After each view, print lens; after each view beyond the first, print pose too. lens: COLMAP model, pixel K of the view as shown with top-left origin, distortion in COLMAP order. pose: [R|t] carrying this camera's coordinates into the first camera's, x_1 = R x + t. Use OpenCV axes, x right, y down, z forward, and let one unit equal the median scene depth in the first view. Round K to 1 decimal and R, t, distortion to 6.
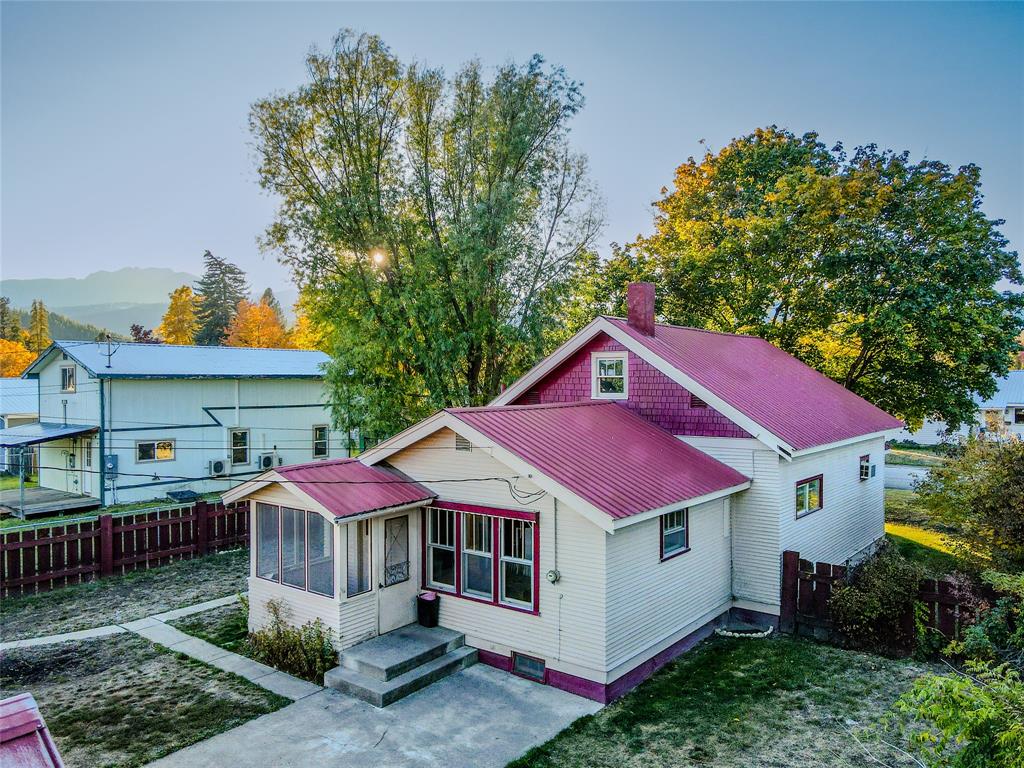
lens RADIAL K [[744.8, 0, 512.0], [0, 744.8, 384.0], [0, 0, 1]] dist [0.028505, 0.000531]
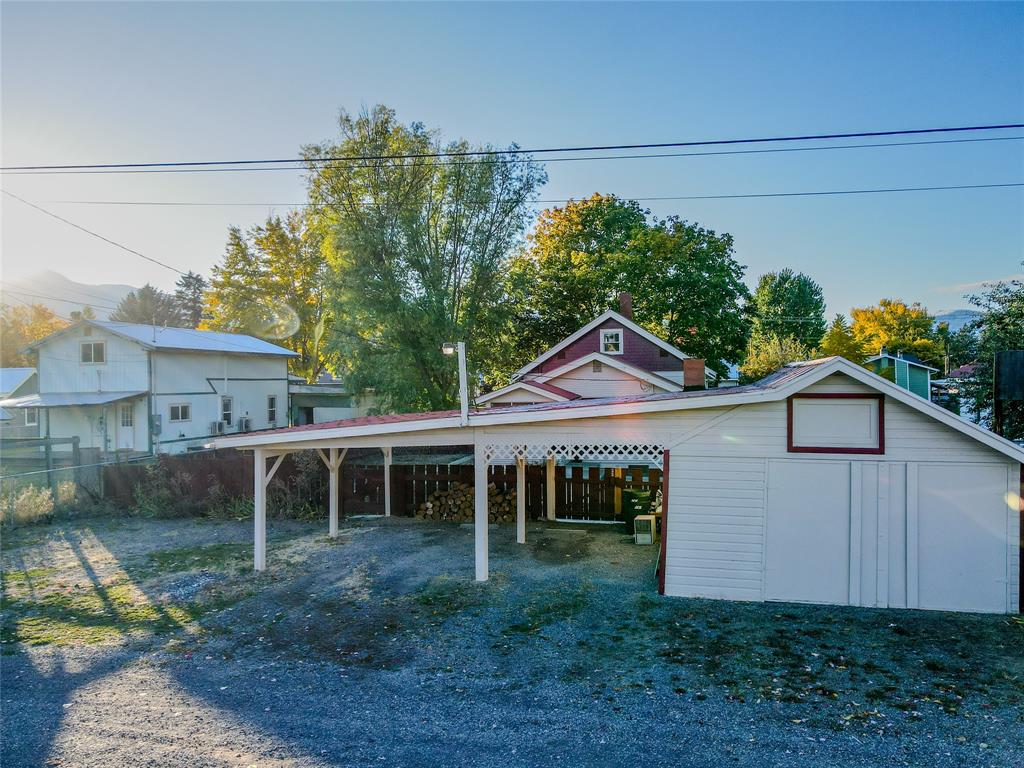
lens RADIAL K [[744.8, 0, 512.0], [0, 744.8, 384.0], [0, 0, 1]] dist [0.028505, 0.000531]
pose [[0.905056, -0.011807, 0.425129, -0.588990], [0.014965, 0.999880, -0.004088, 0.065099], [-0.425029, 0.010062, 0.905124, -0.375232]]
